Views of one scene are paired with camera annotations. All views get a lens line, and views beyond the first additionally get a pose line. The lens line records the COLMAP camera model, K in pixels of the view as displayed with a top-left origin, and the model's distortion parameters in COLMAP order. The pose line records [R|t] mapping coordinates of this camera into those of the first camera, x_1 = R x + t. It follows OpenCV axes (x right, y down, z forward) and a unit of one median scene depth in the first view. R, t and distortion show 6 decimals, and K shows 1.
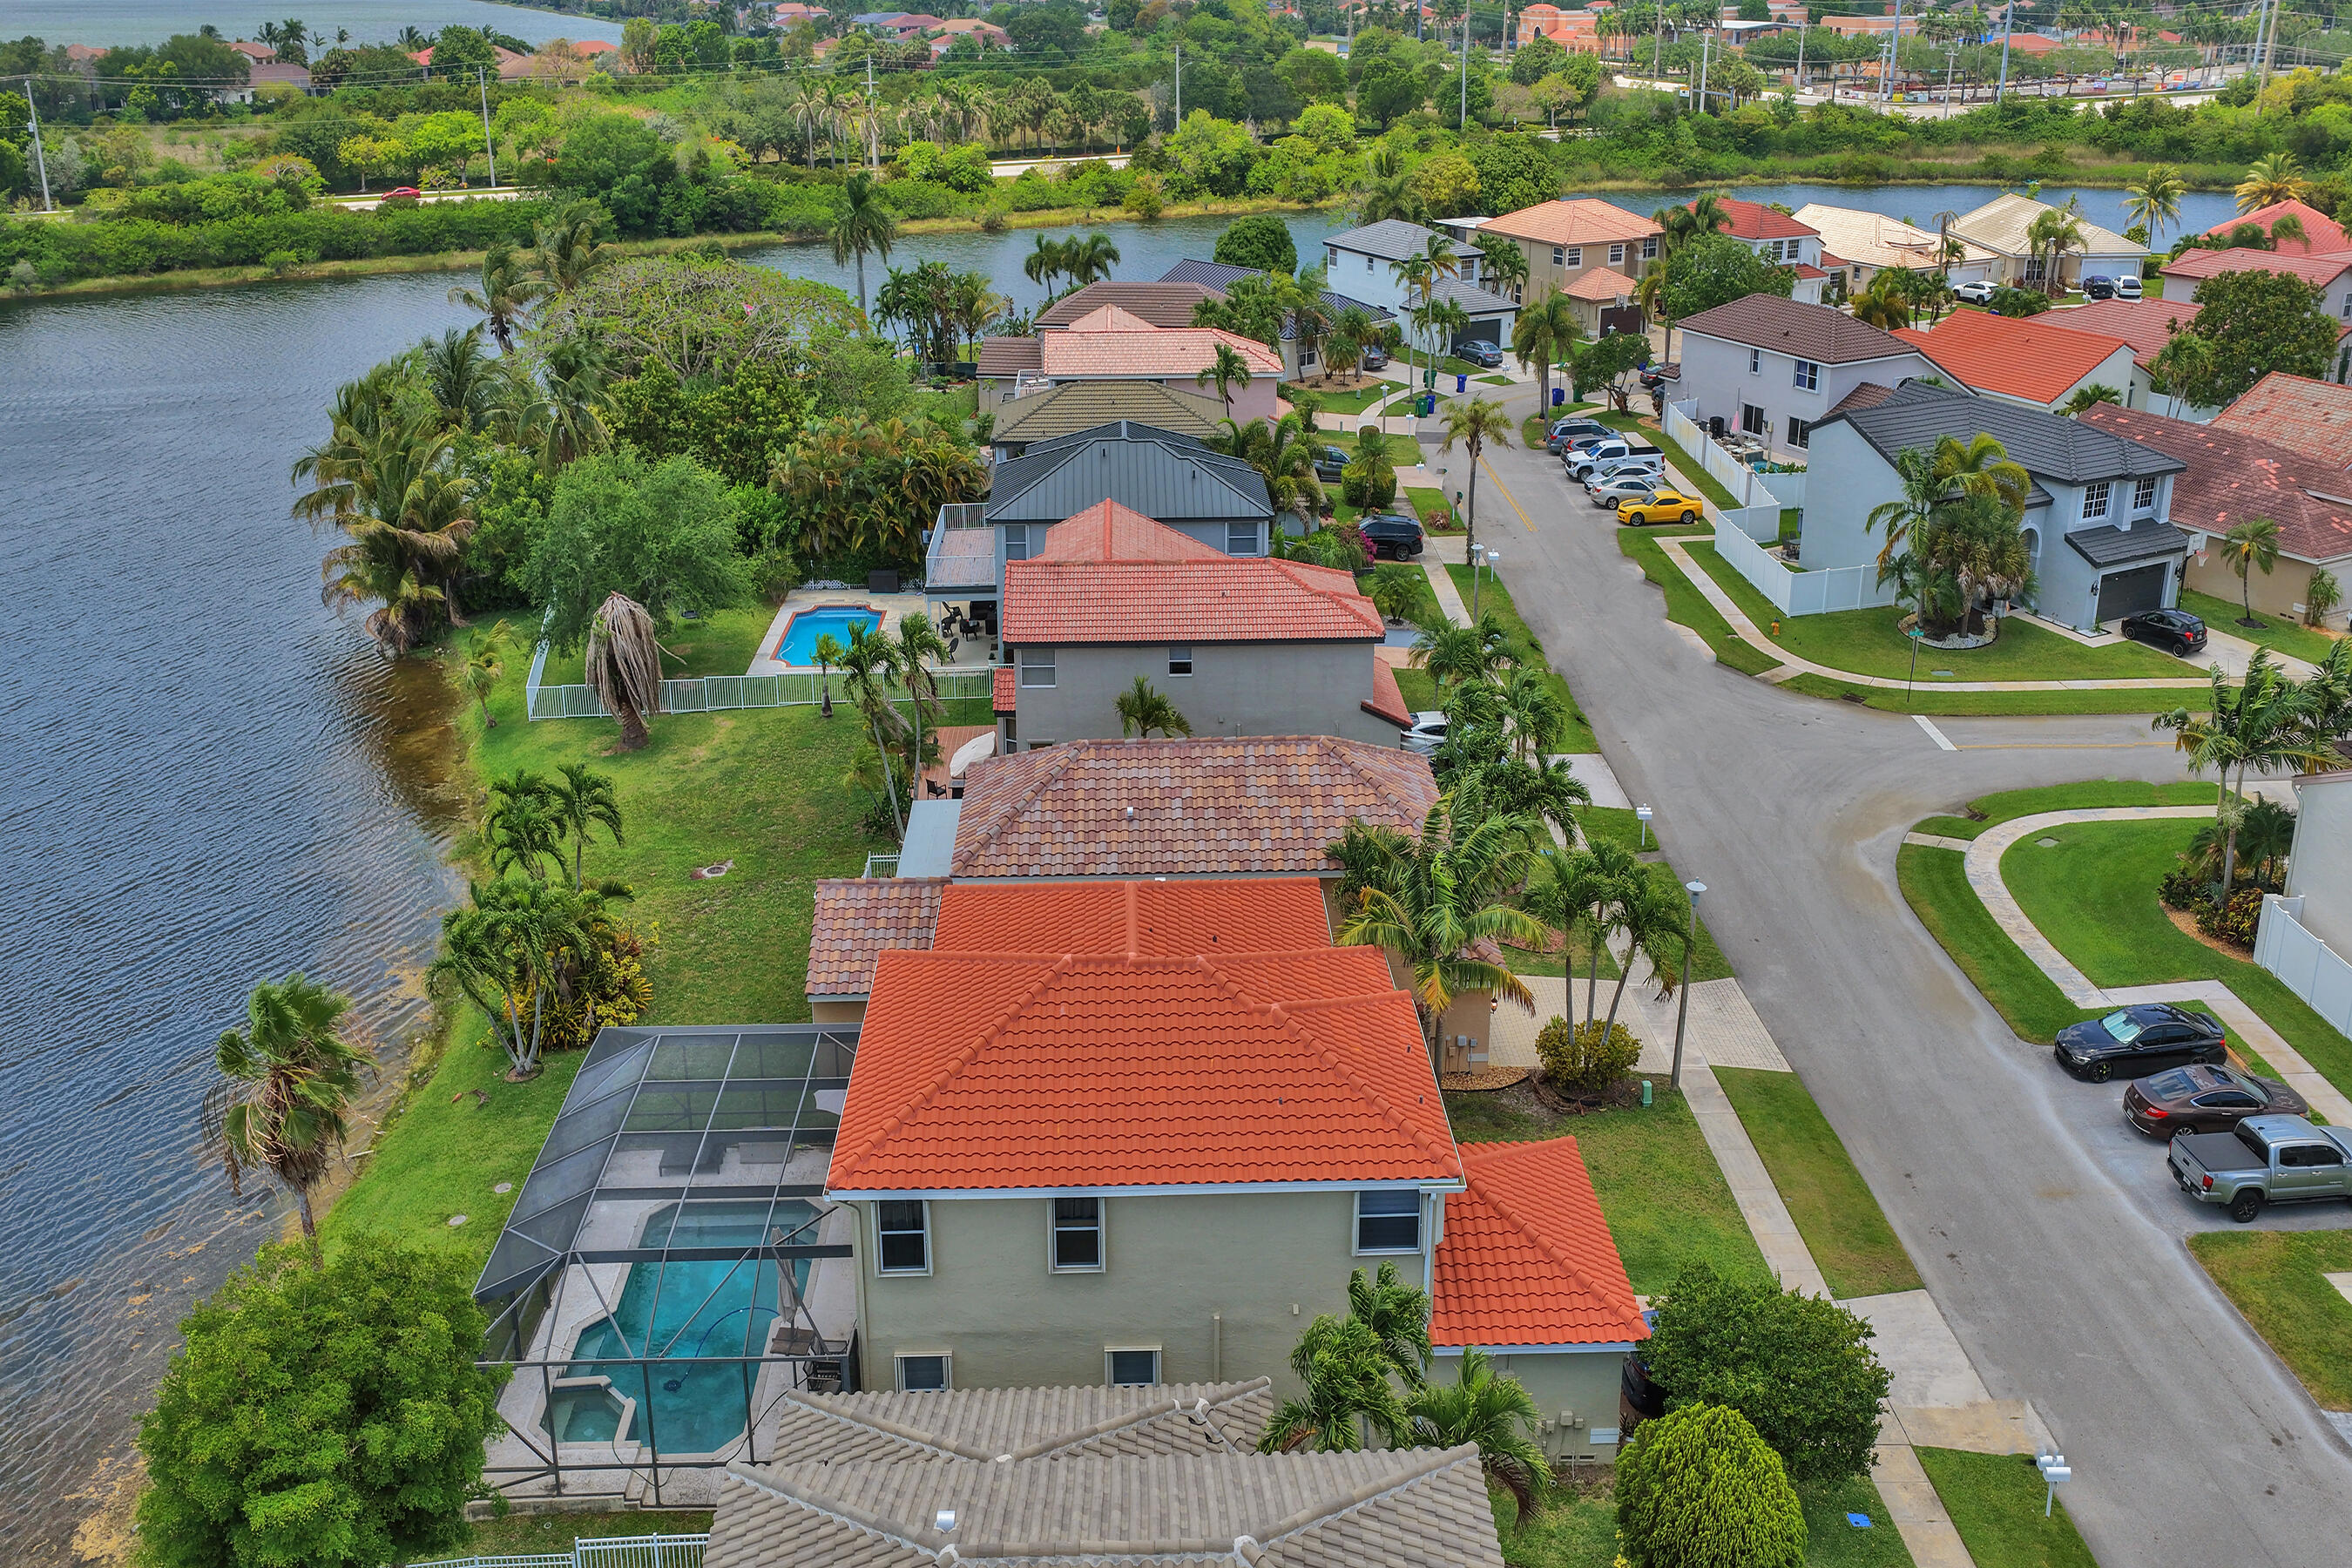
lens RADIAL K [[1971.1, 0, 1178.5], [0, 1971.1, 588.5], [0, 0, 1]] dist [-0.008663, 0.035583]
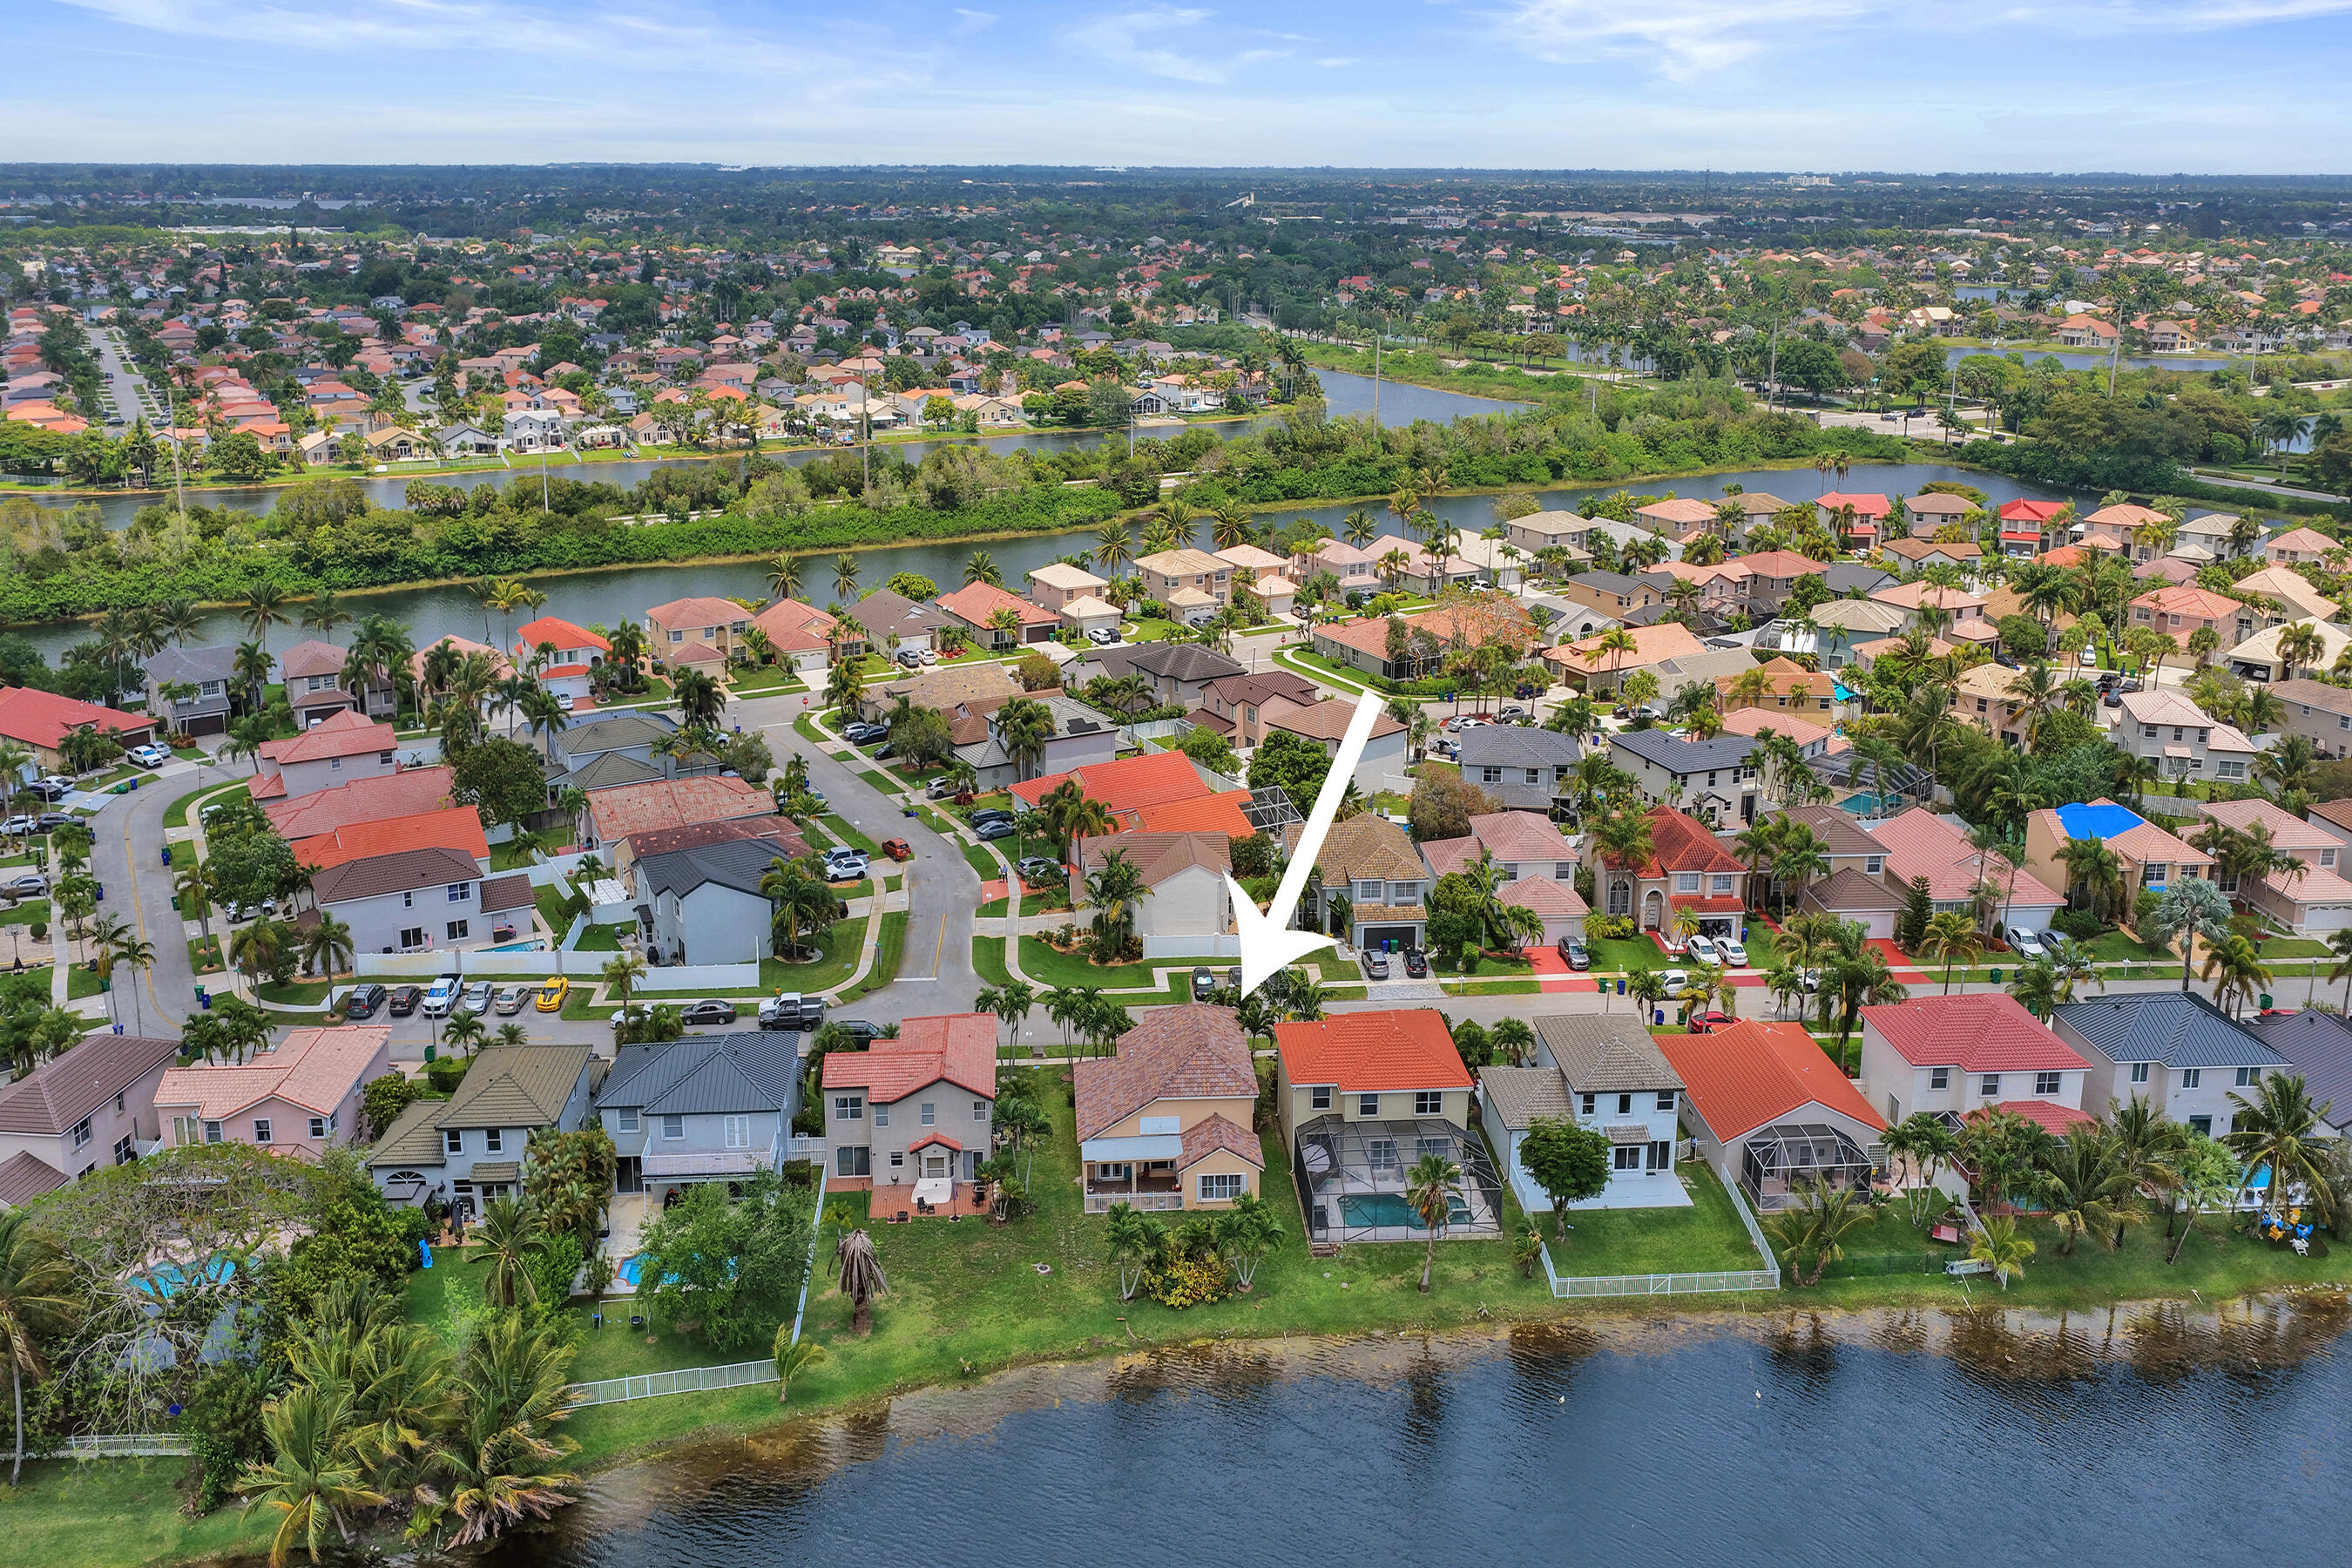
lens RADIAL K [[1951.2, 0, 1176.0], [0, 1951.2, 685.2], [0, 0, 1]] dist [0.002137, 0.010423]
pose [[-0.040433, -0.256676, 0.965651, -1.101923], [0.305389, 0.917020, 0.256537, -0.468201], [-0.951369, 0.305272, 0.041308, 0.369936]]
